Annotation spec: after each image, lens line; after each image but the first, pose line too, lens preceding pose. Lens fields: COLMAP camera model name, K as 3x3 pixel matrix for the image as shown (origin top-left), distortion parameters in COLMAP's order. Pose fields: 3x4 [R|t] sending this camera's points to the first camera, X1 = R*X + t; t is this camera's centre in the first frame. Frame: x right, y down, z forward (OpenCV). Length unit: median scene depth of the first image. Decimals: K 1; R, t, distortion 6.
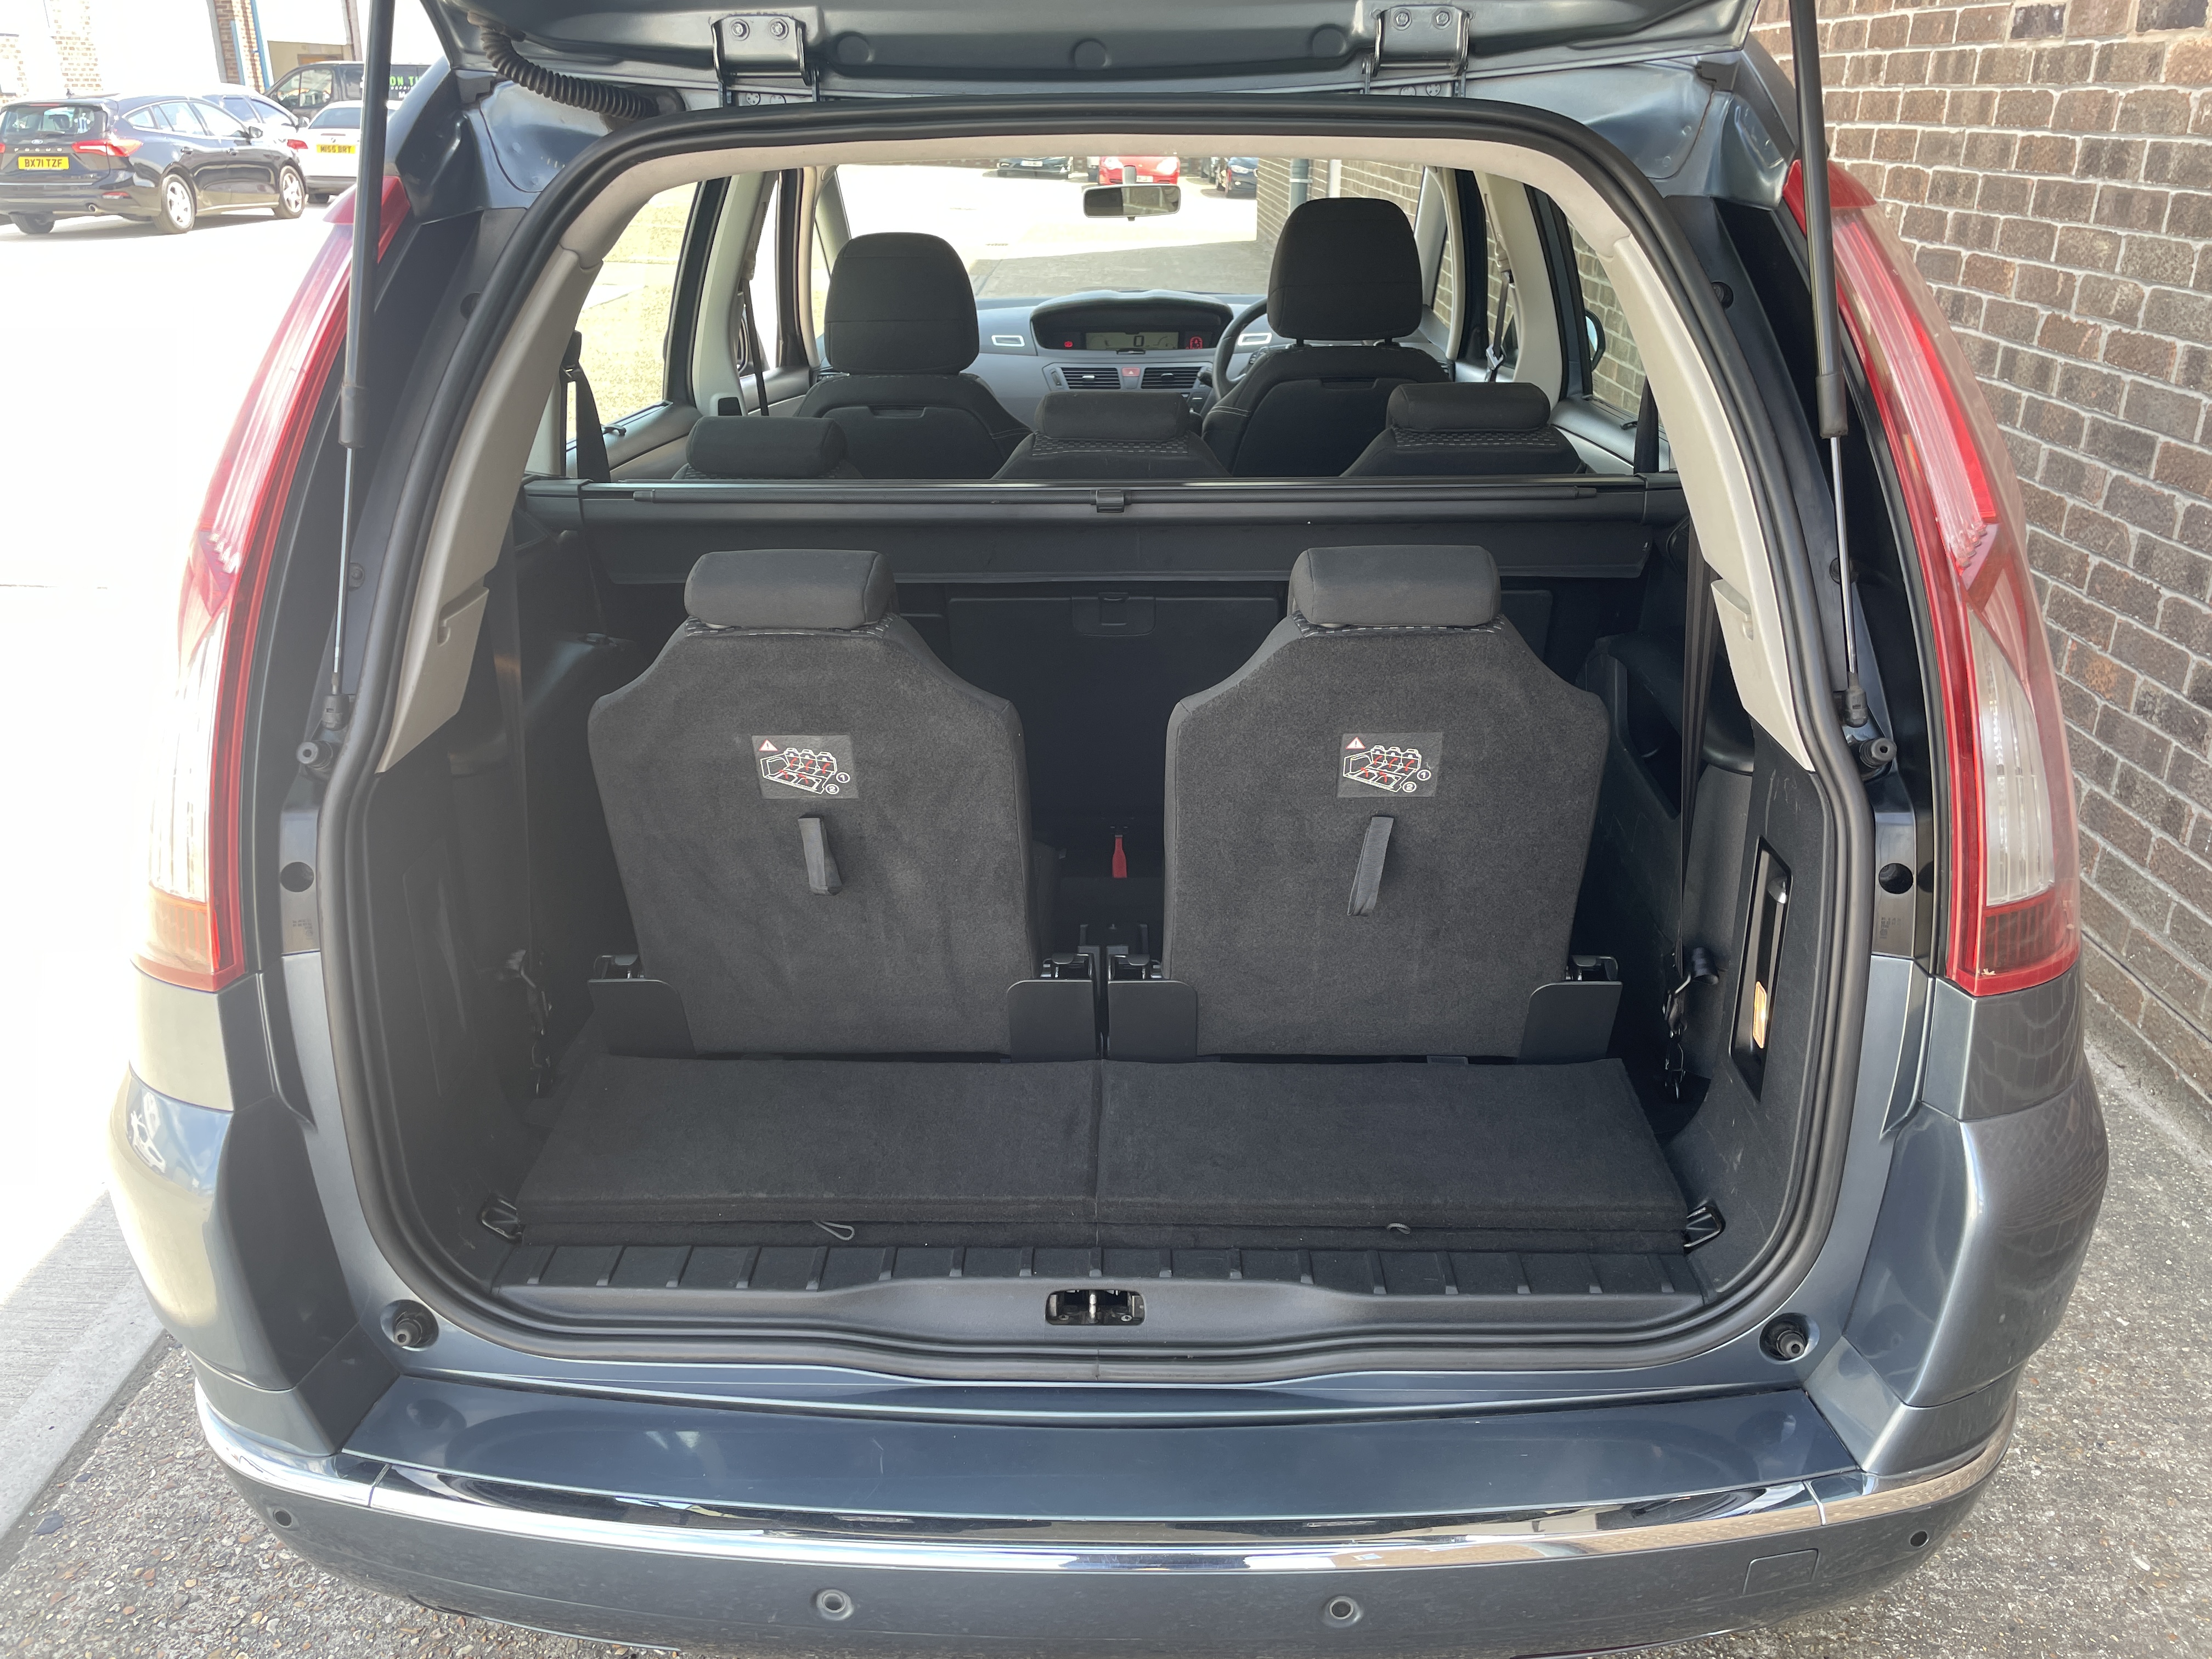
lens RADIAL K [[1661.3, 0, 1115.4], [0, 1661.3, 808.4], [0, 0, 1]] dist [0.087772, -0.111189]
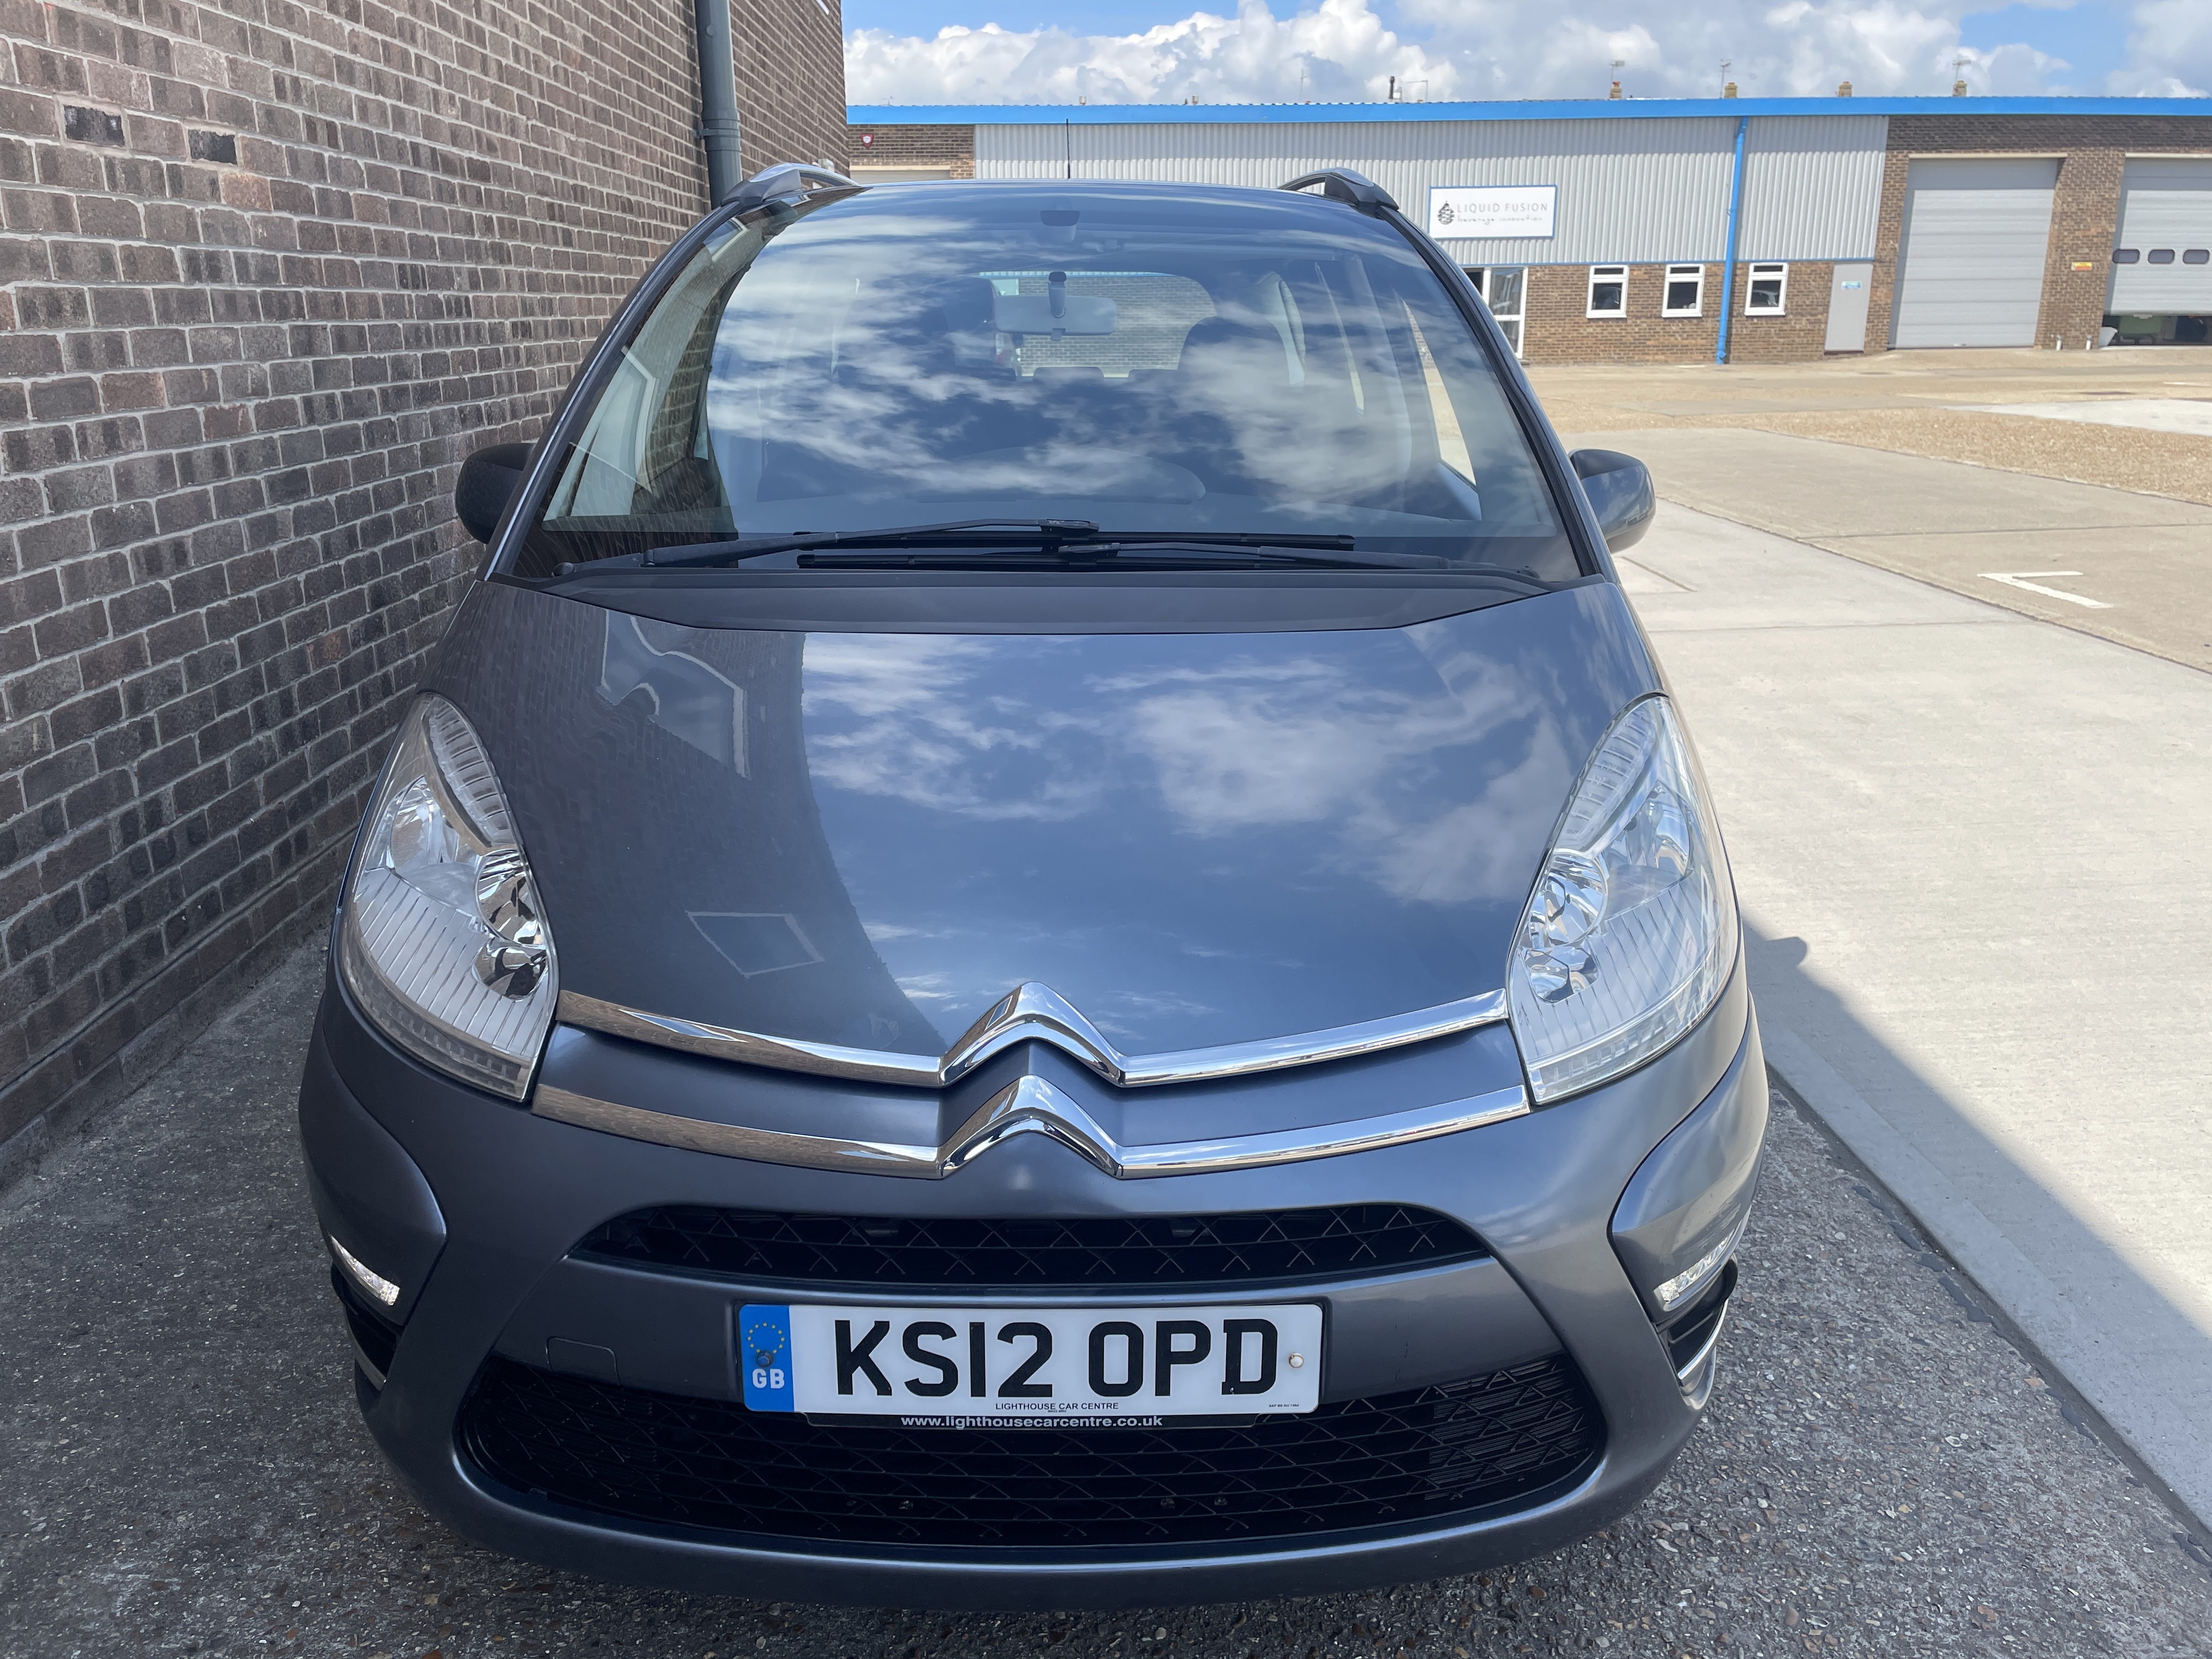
lens RADIAL K [[1661.3, 0, 1097.0], [0, 1661.3, 825.5], [0, 0, 1]] dist [0.087772, -0.111189]
pose [[-0.999529, 0.015056, -0.026733, 0.017497], [-0.005622, 0.766684, 0.642001, -0.850912], [0.030162, 0.641849, -0.766238, 2.184983]]
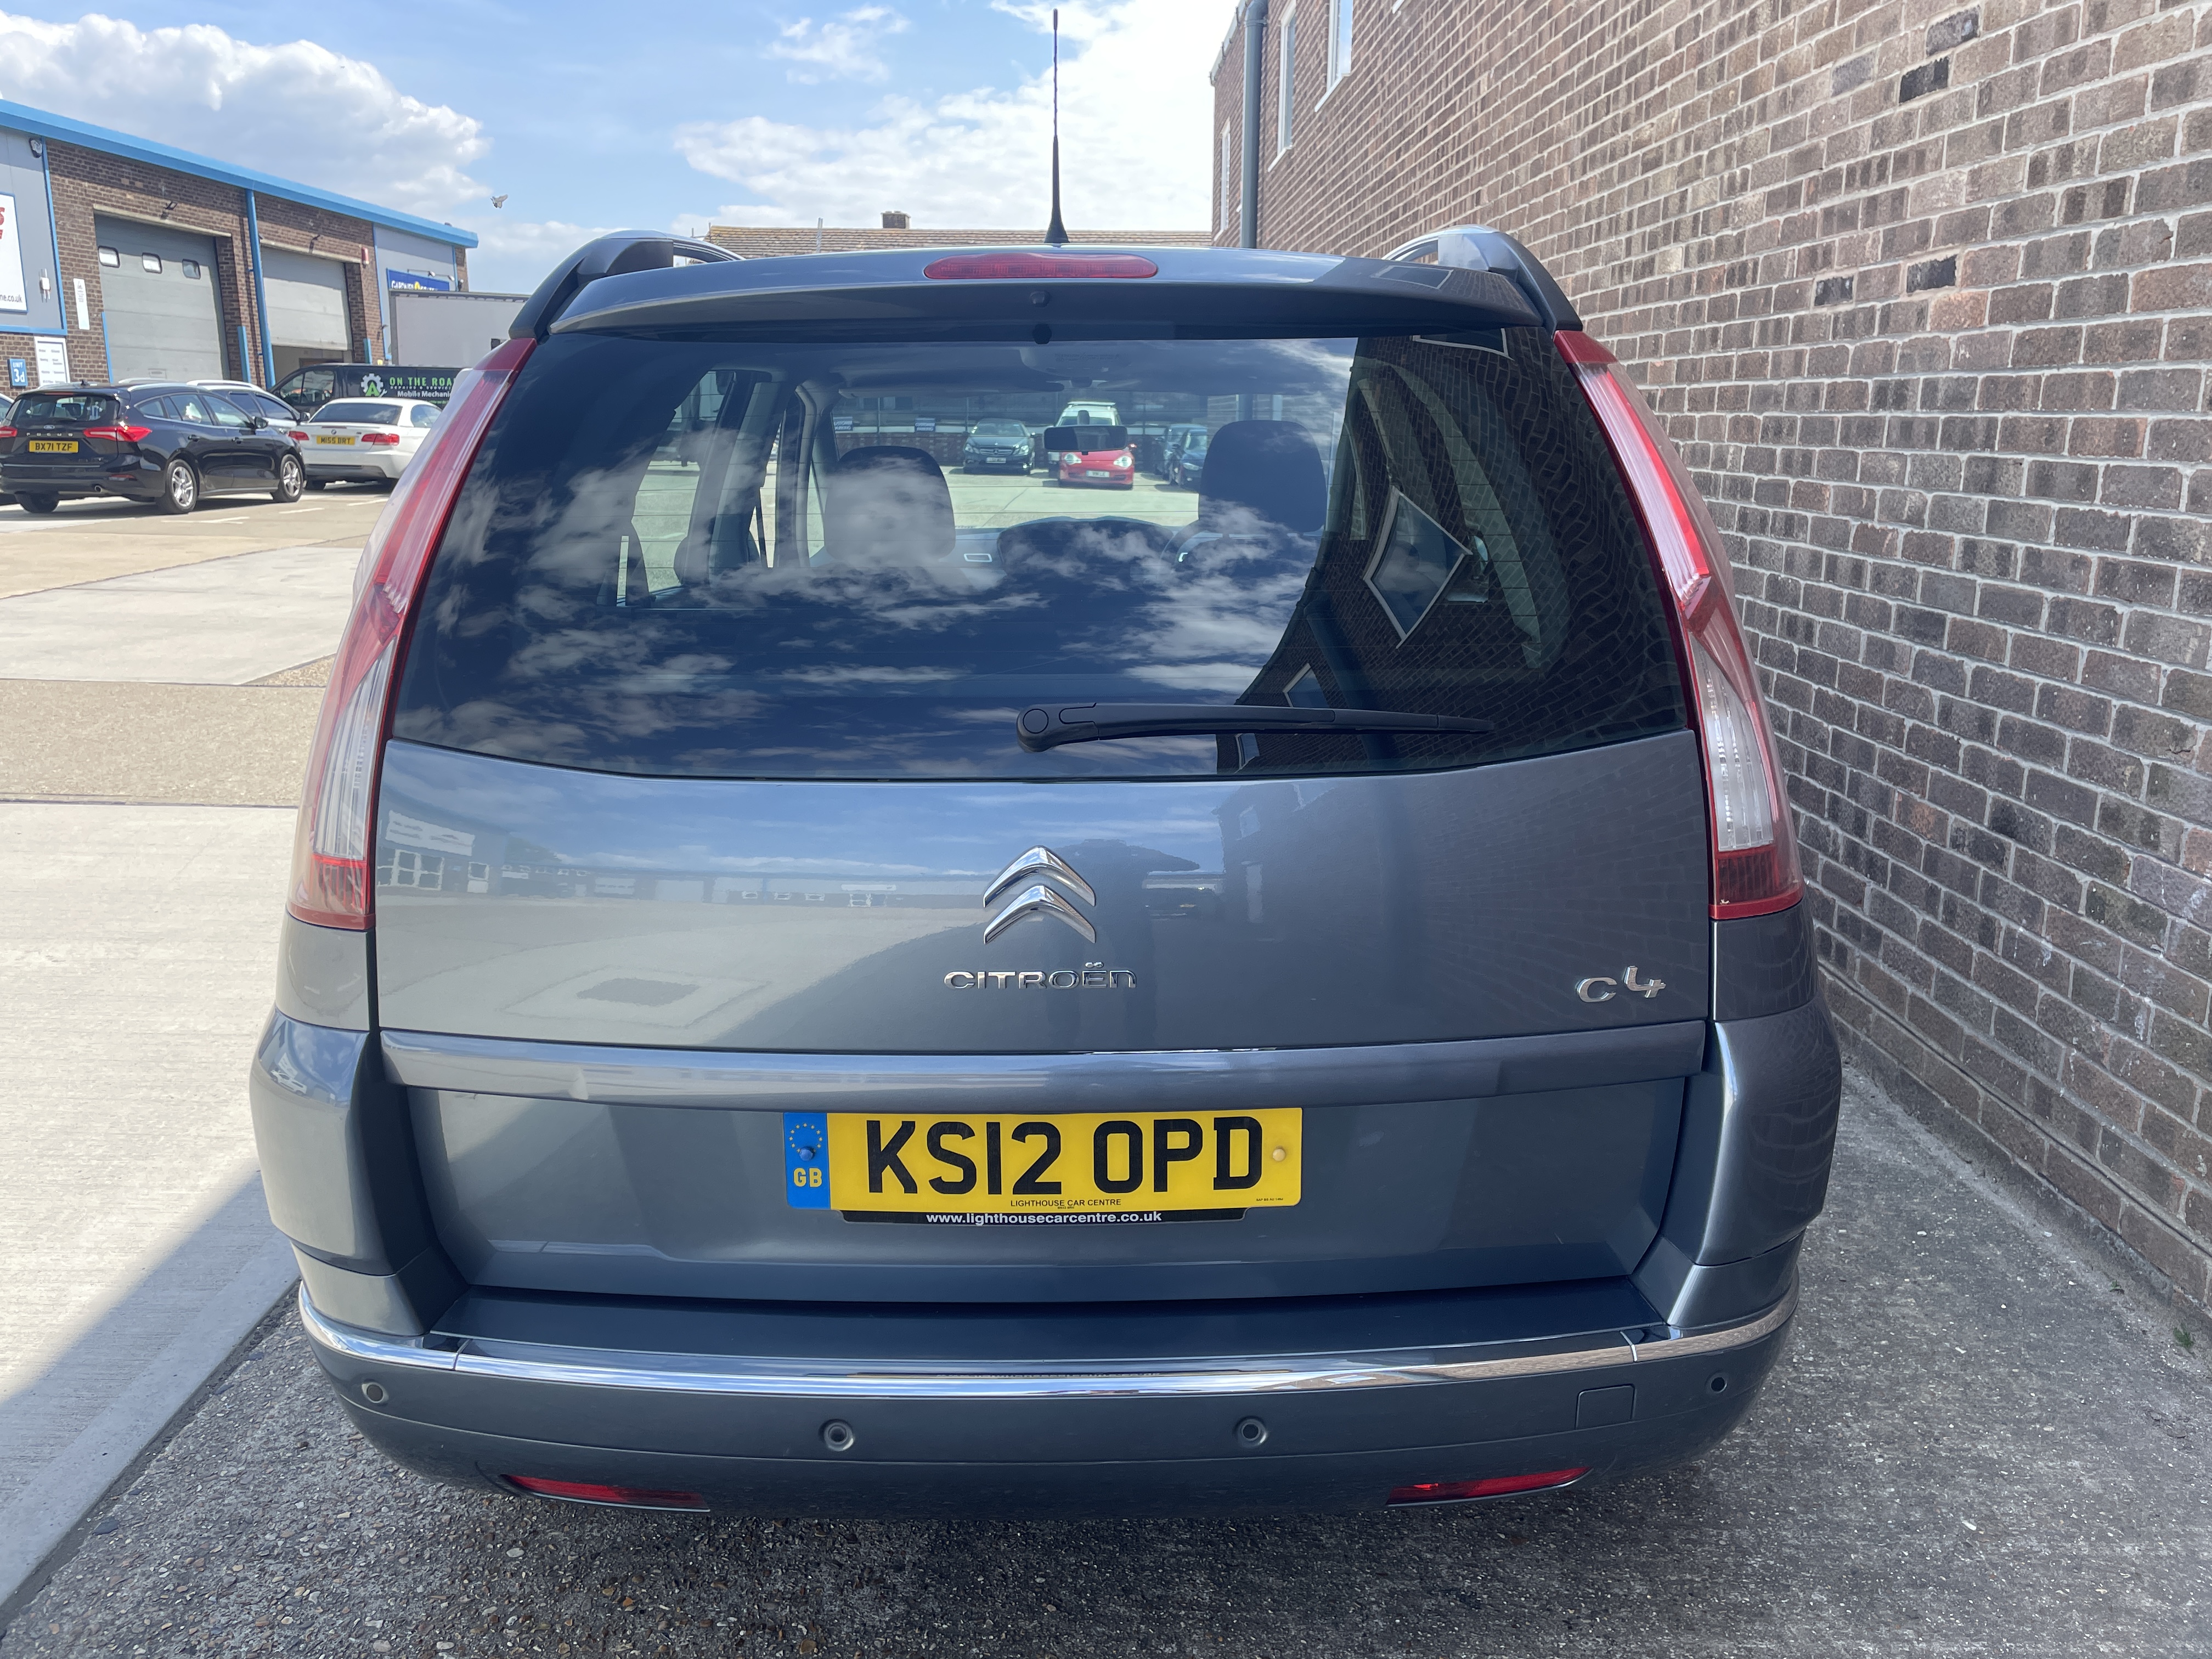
lens RADIAL K [[1661.3, 0, 1122.0], [0, 1661.3, 815.1], [0, 0, 1]] dist [0.087772, -0.111189]
pose [[0.999608, -0.002995, 0.027845, 0.002927], [0.007408, 0.987132, -0.159738, 0.101902], [-0.027008, 0.159882, 0.986767, -0.129065]]
